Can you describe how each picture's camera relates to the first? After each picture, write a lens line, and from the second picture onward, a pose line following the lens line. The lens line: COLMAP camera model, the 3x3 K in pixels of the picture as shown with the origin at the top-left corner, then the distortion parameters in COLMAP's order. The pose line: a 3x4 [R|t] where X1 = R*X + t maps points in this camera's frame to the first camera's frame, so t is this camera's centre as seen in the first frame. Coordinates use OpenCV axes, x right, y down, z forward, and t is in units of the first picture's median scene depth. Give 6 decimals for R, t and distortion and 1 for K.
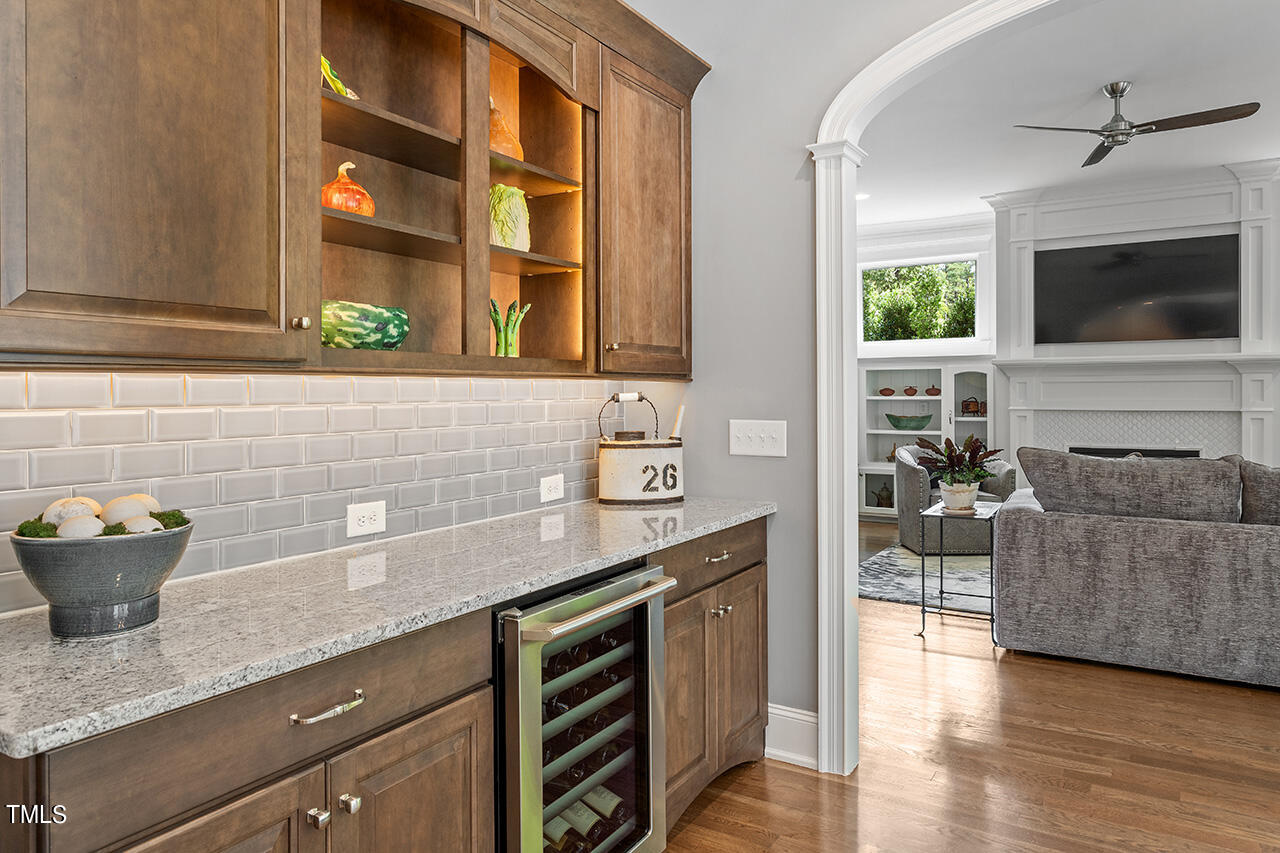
lens RADIAL K [[845.6, 0, 621.8], [0, 845.6, 391.5], [0, 0, 1]] dist [0.004702, 0.001703]
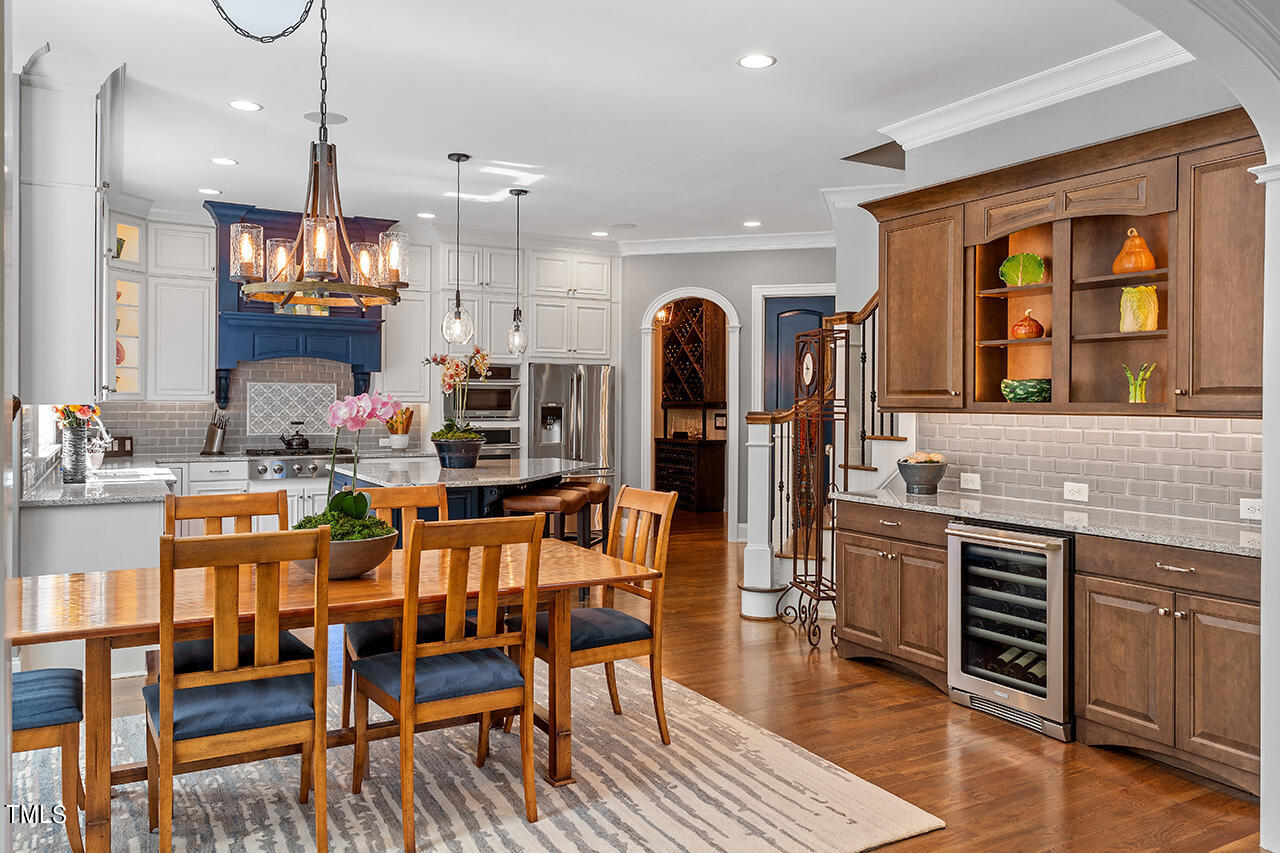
lens RADIAL K [[957.4, 0, 641.1], [0, 957.4, 416.2], [0, 0, 1]] dist [0.079000, 0.001381]
pose [[-0.481374, 0.017771, -0.876335, 2.065138], [-0.000540, 0.999788, 0.020571, -0.056856], [0.876515, 0.010375, -0.481262, 1.239176]]
